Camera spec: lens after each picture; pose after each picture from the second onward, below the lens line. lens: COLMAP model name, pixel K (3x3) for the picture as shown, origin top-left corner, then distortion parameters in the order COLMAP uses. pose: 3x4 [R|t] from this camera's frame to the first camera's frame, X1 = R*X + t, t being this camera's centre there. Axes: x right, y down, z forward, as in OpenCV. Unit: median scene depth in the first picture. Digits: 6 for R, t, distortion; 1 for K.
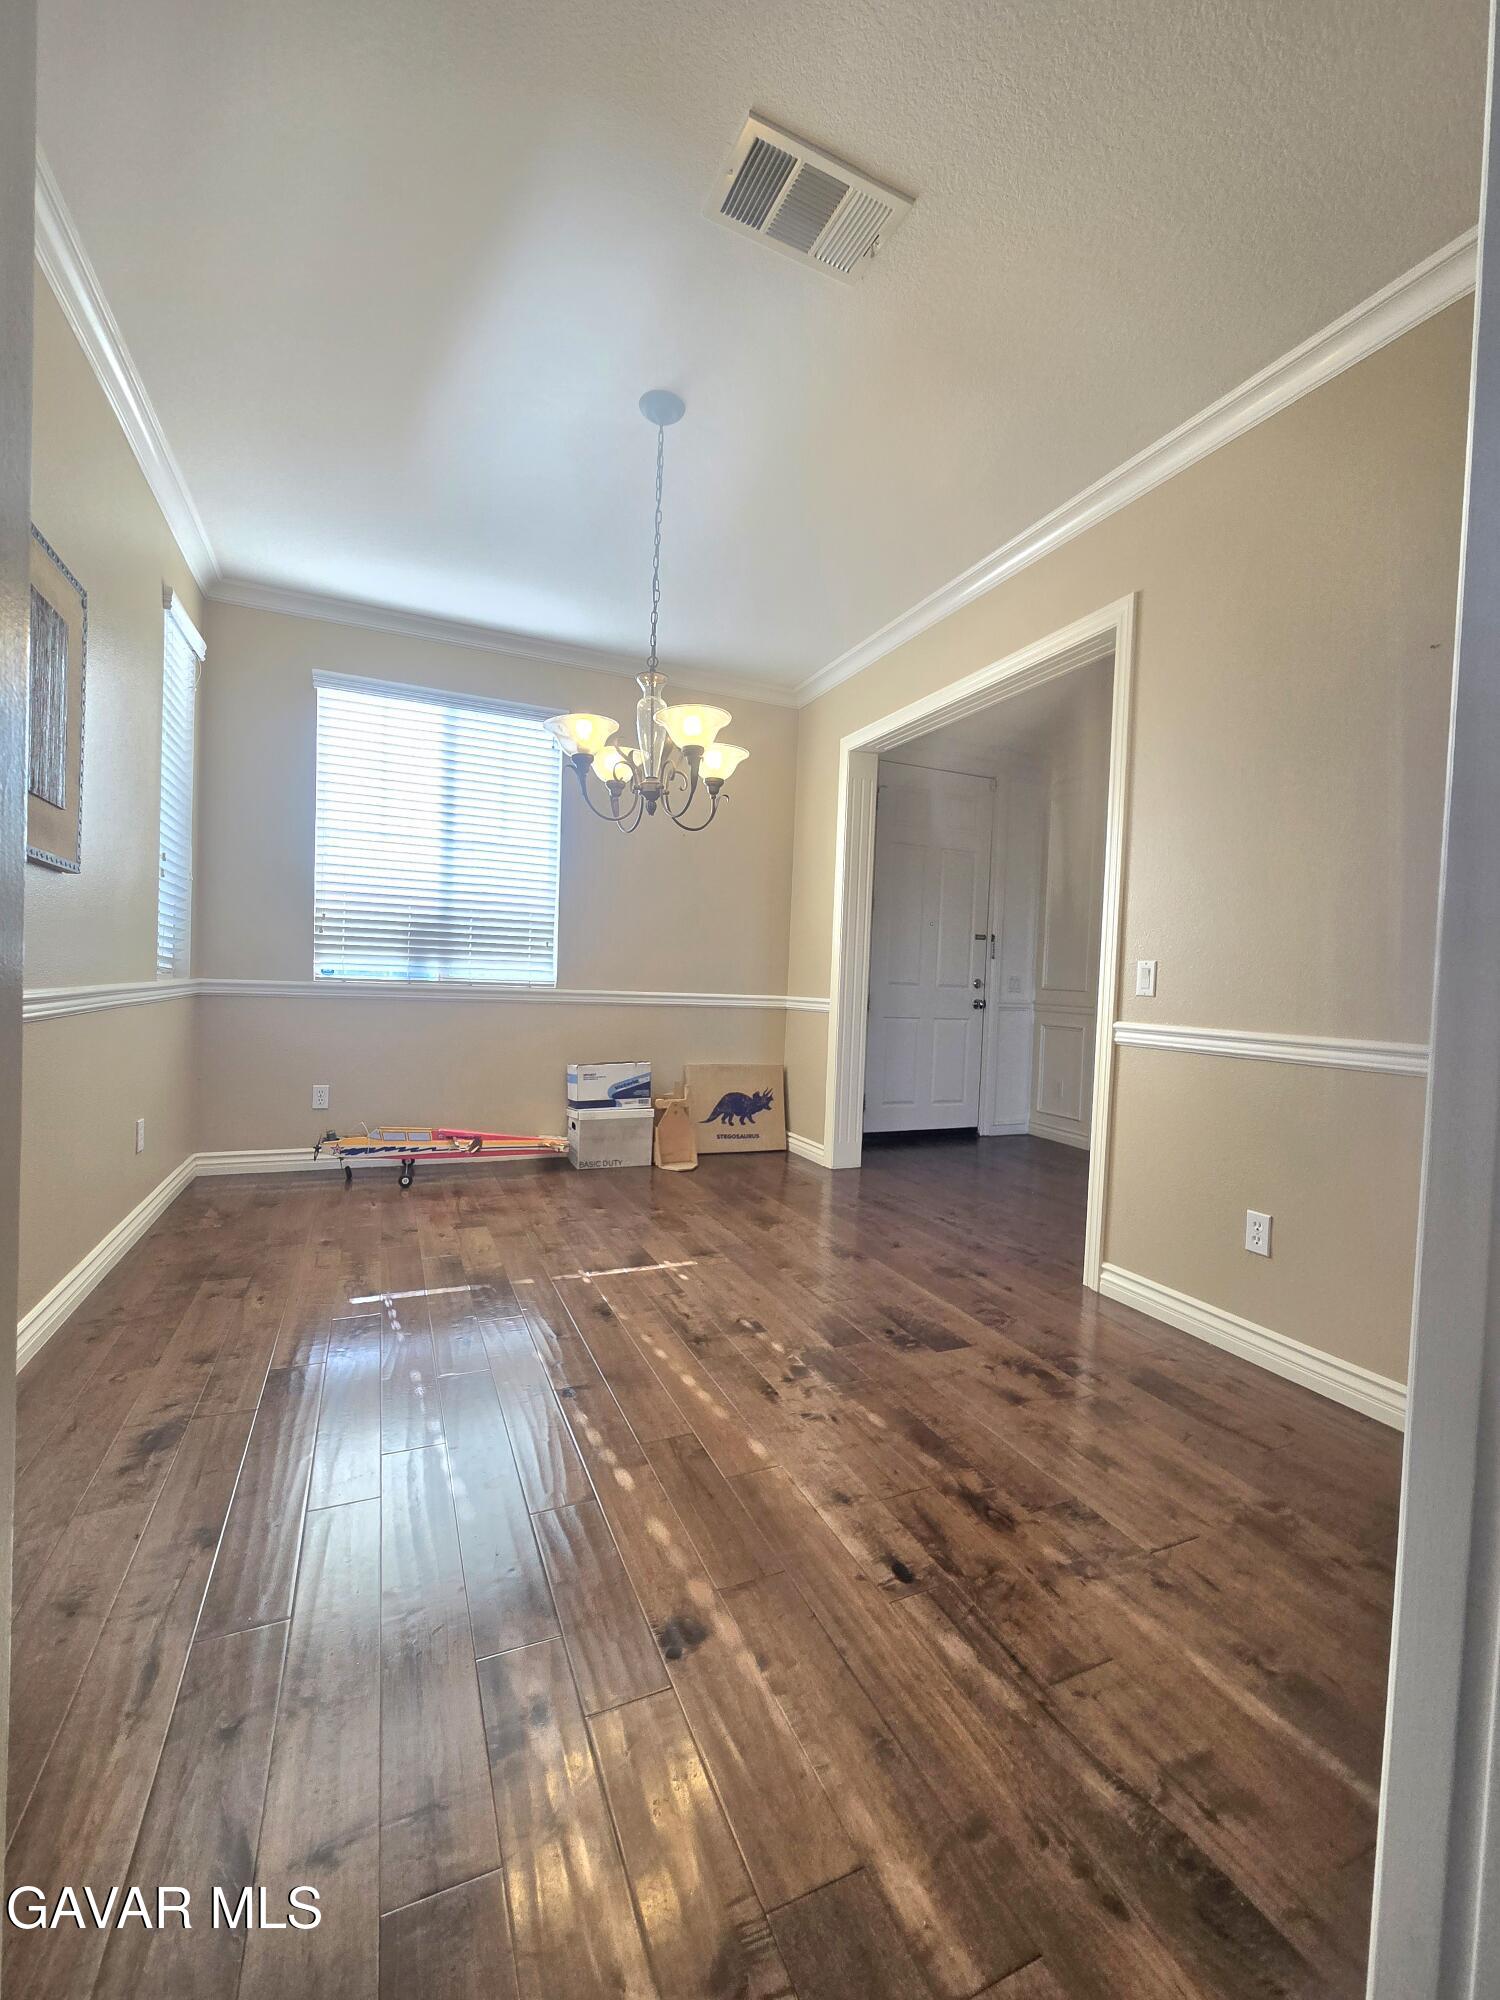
lens RADIAL K [[815.6, 0, 754.7], [0, 815.6, 1001.9], [0, 0, 1]] dist [-0.004940, 0.001289]
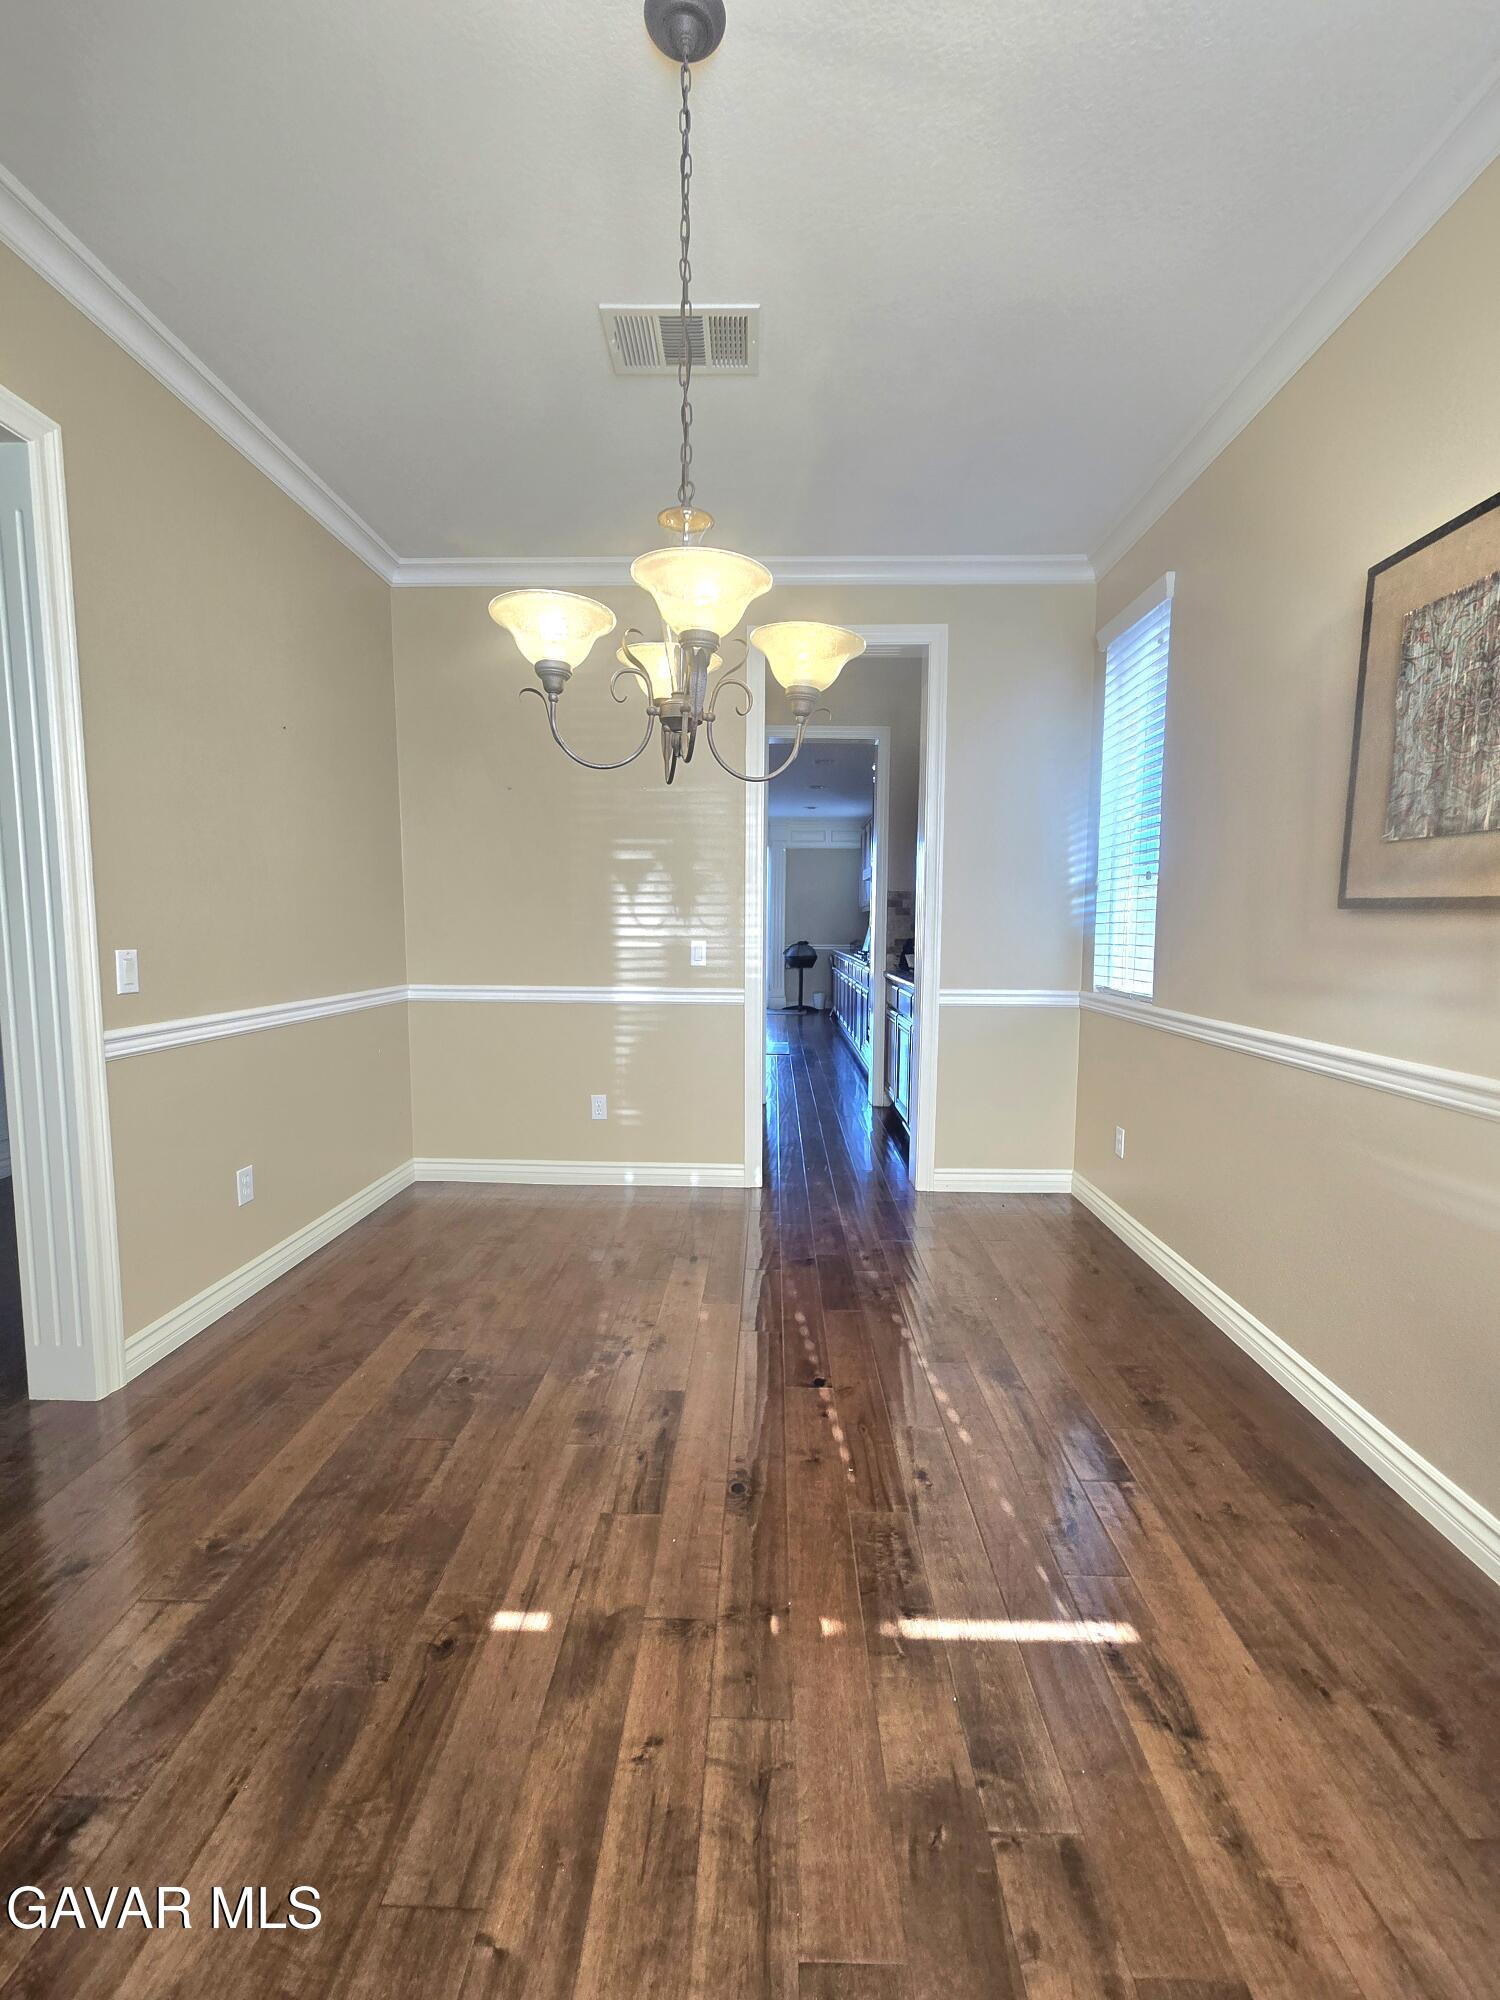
lens RADIAL K [[815.6, 0, 758.5], [0, 815.6, 1004.6], [0, 0, 1]] dist [-0.004940, 0.001289]
pose [[-0.895070, -0.077551, 0.439130, -0.558364], [-0.022475, 0.991355, 0.129266, -0.144230], [-0.445358, 0.105833, -0.889076, 1.823614]]
